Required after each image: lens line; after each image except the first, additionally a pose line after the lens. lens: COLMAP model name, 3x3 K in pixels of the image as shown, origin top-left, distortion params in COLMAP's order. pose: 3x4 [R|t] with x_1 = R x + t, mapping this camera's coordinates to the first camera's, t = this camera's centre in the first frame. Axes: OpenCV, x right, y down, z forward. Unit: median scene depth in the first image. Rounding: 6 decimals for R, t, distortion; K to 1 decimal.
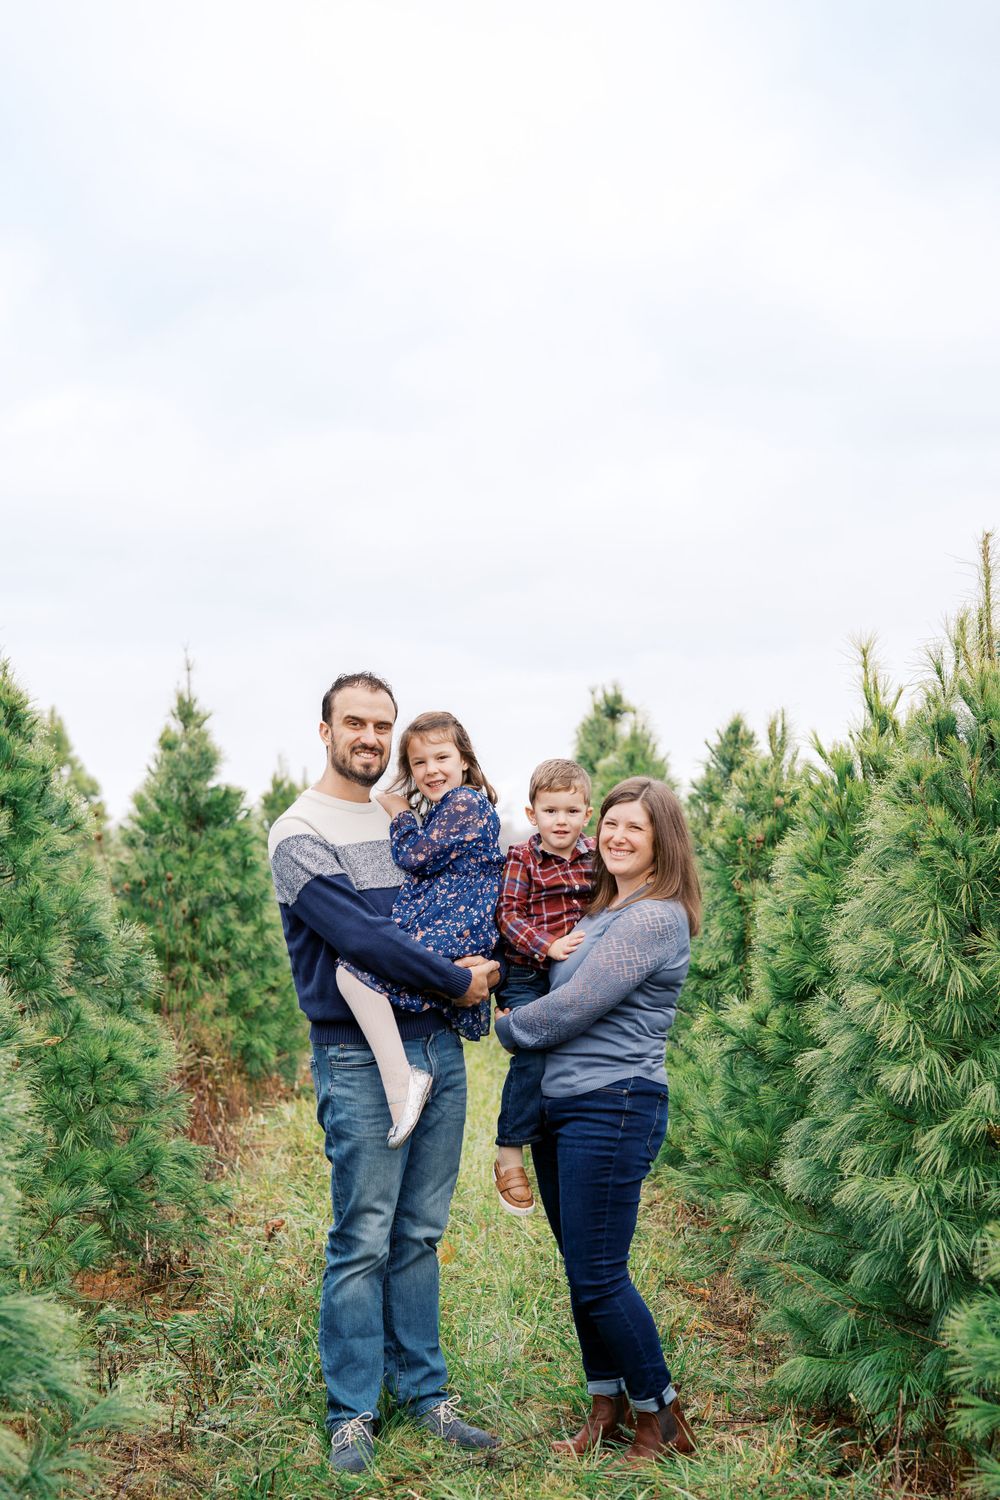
lens RADIAL K [[2257.3, 0, 498.0], [0, 2257.3, 832.4], [0, 0, 1]] dist [-0.017066, 0.040216]
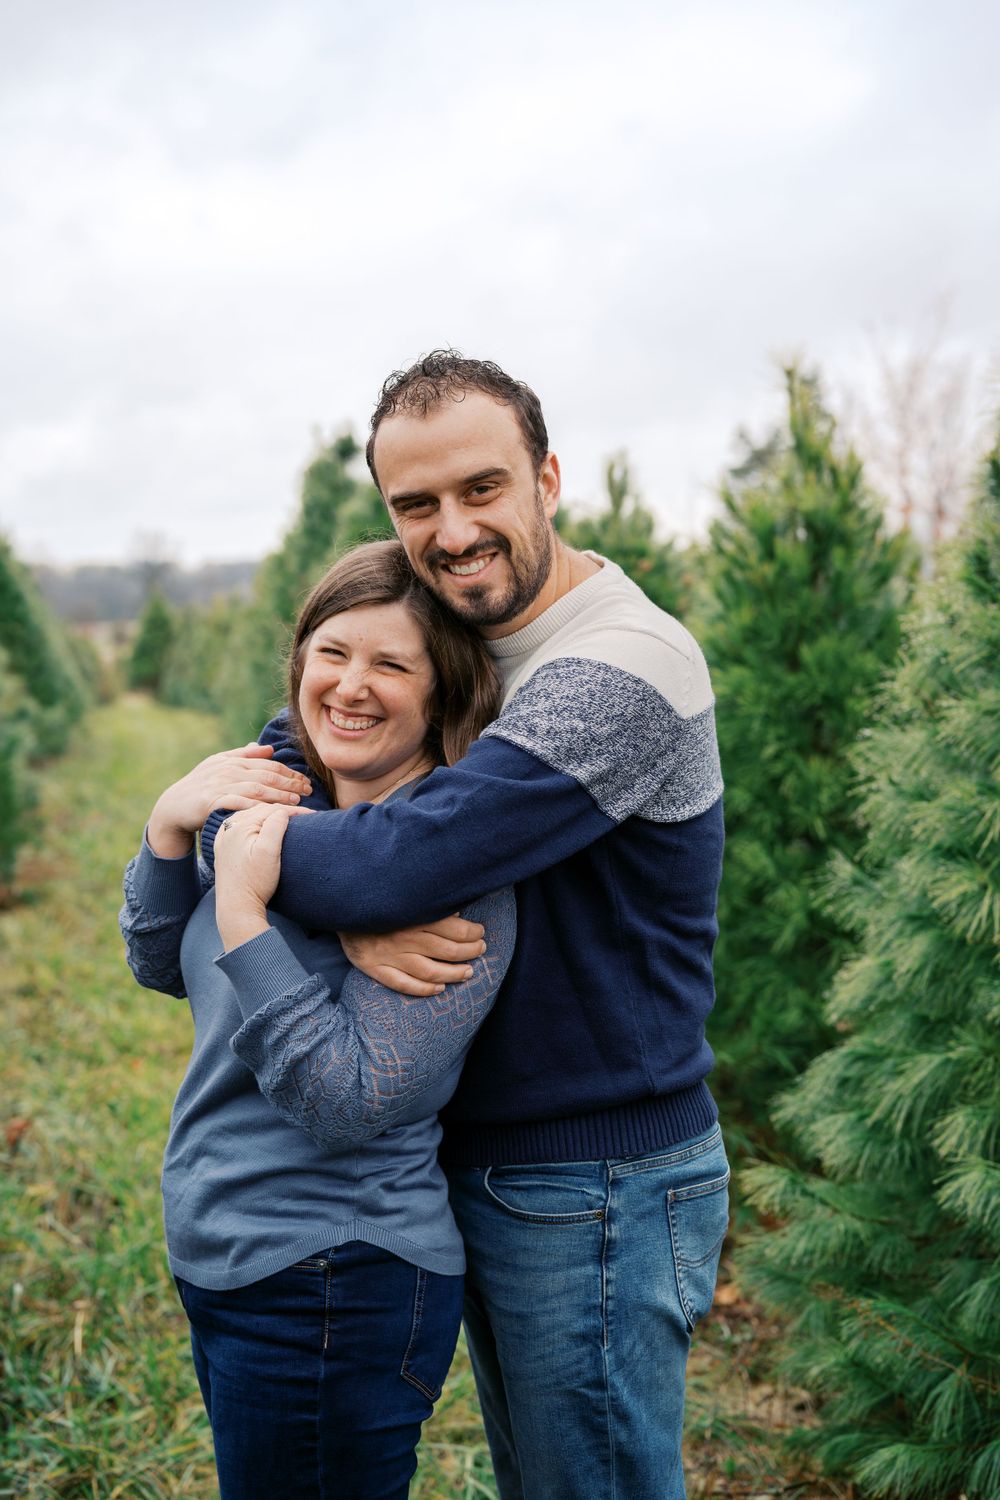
lens RADIAL K [[2068.6, 0, 500.0], [0, 2068.6, 750.0], [0, 0, 1]] dist [-0.003804, 0.067400]
pose [[0.987401, -0.023301, 0.156511, -0.047911], [0.009359, 0.995967, 0.089233, -0.016243], [-0.157959, -0.086644, 0.983637, 0.314921]]
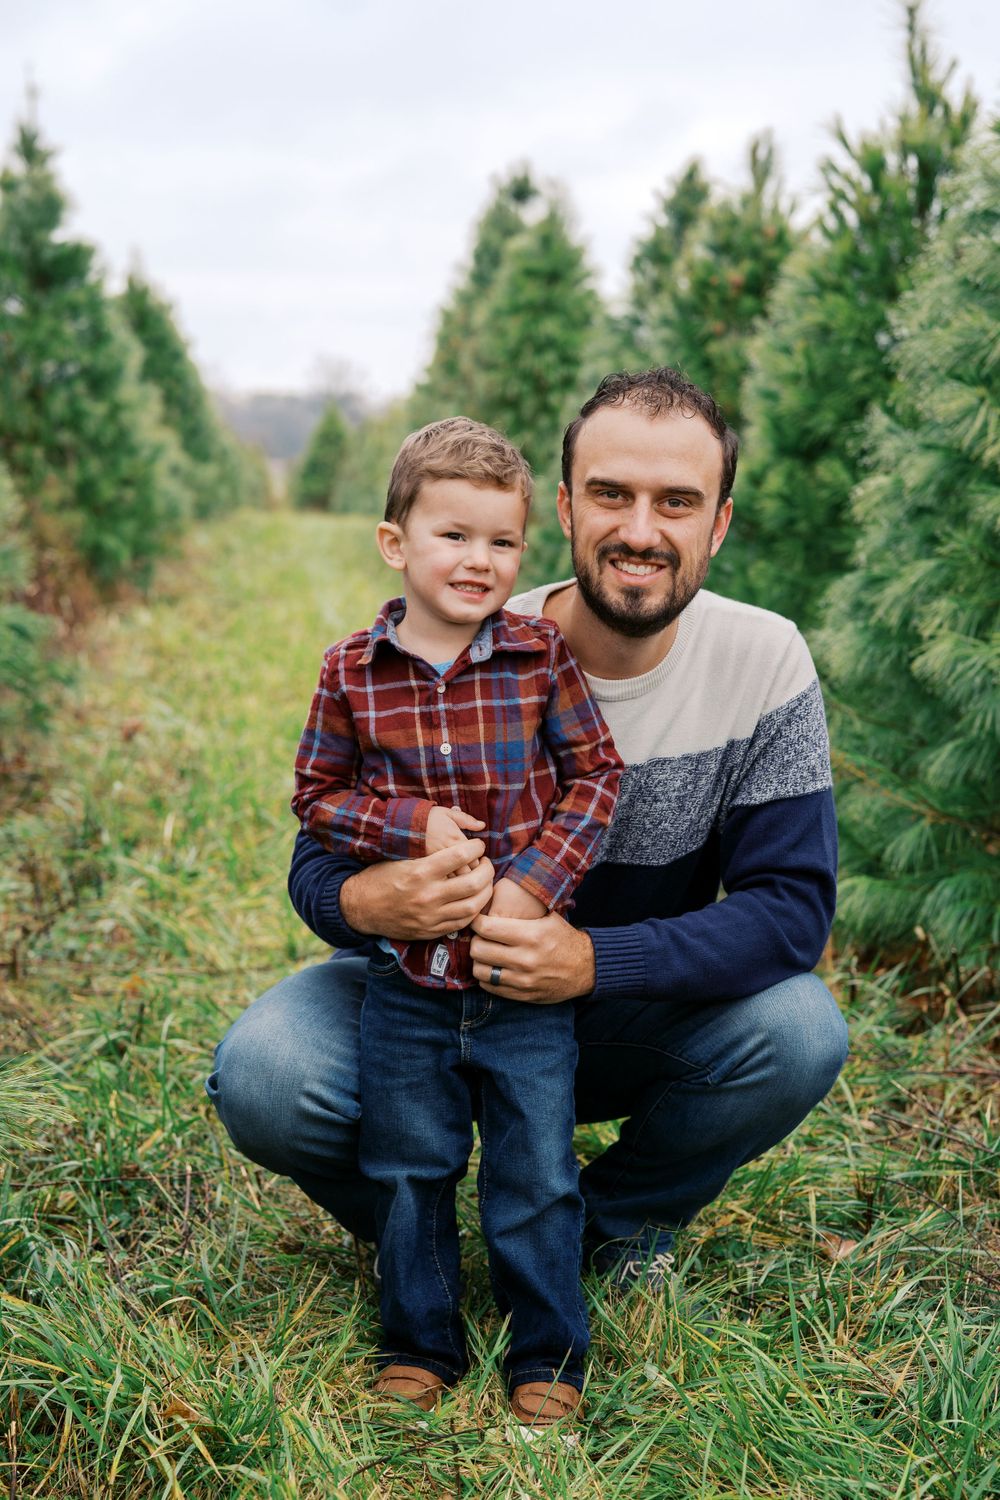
lens RADIAL K [[2309.7, 0, 429.8], [0, 2309.7, 754.1], [0, 0, 1]] dist [0.015802, 0.077345]
pose [[0.998816, 0.029969, 0.038326, -0.025393], [-0.035387, 0.988119, 0.149562, 0.059050], [-0.033388, -0.150741, 0.988009, 0.183569]]
